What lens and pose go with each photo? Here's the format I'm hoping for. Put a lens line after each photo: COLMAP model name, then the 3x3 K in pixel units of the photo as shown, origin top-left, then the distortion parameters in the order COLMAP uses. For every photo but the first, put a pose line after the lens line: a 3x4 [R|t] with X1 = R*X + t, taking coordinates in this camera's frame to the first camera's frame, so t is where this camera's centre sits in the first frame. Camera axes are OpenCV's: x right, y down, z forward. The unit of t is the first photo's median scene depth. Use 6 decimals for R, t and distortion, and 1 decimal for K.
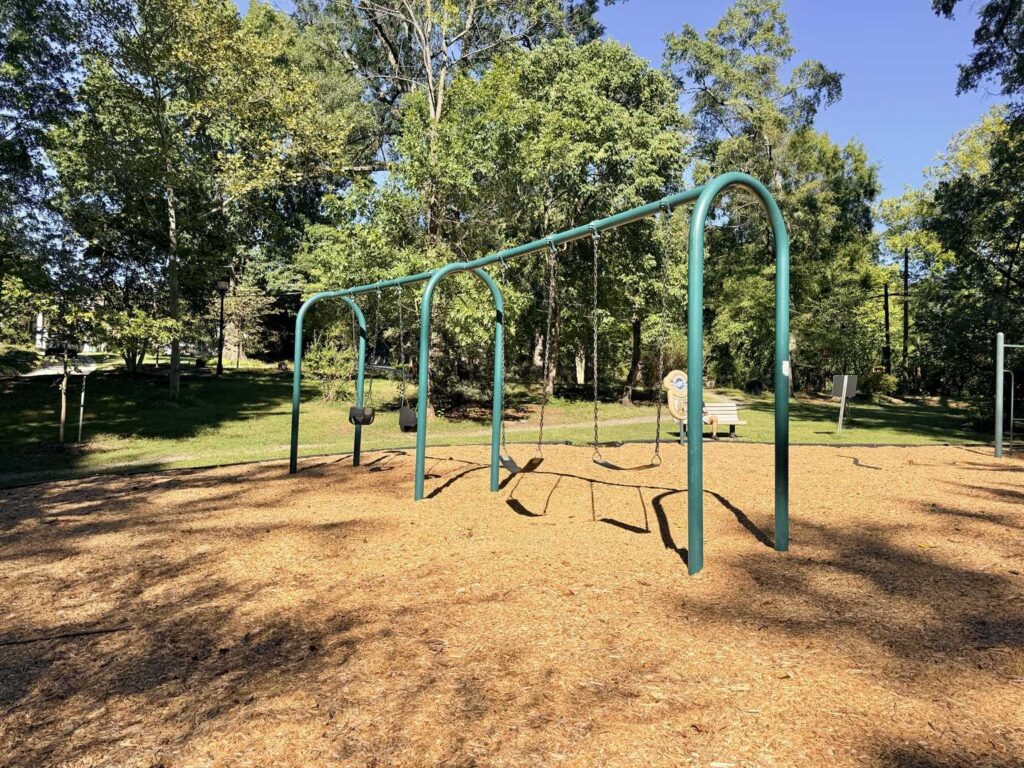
lens RADIAL K [[699.7, 0, 506.1], [0, 699.7, 384.3], [0, 0, 1]] dist [-0.003938, -0.004244]
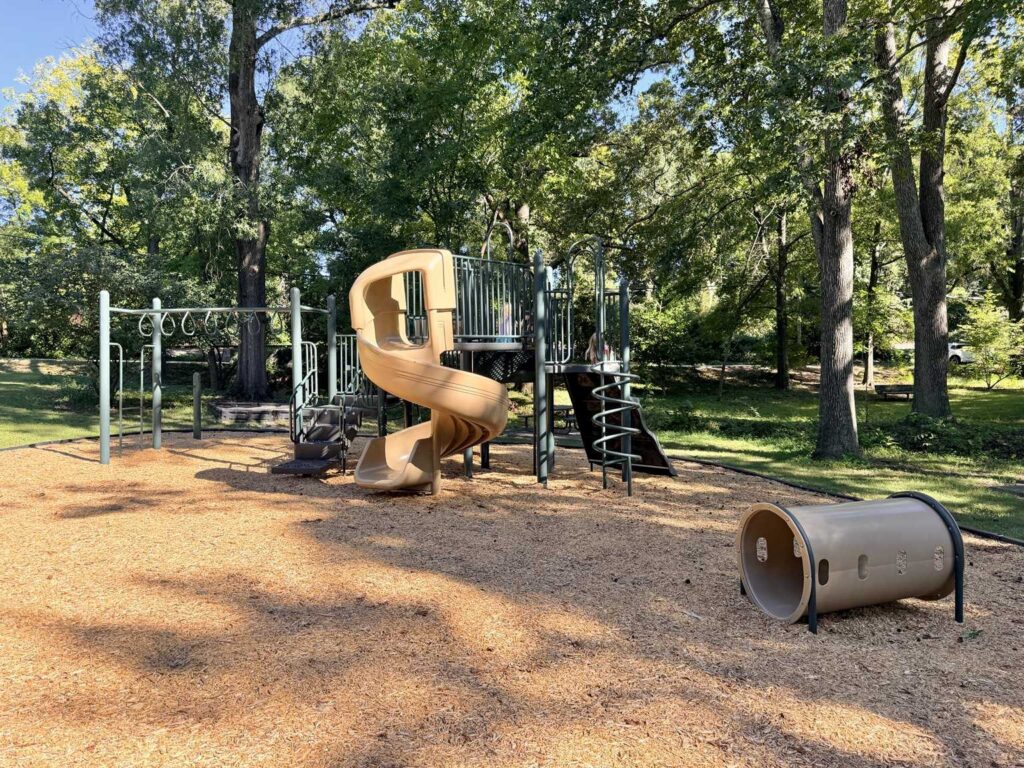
lens RADIAL K [[699.7, 0, 506.1], [0, 699.7, 384.3], [0, 0, 1]] dist [-0.003938, -0.004244]
pose [[0.408379, -0.047509, 0.911575, 0.087515], [-0.011163, 0.998310, 0.057031, -0.008483], [-0.912744, -0.033466, 0.407159, 0.130515]]
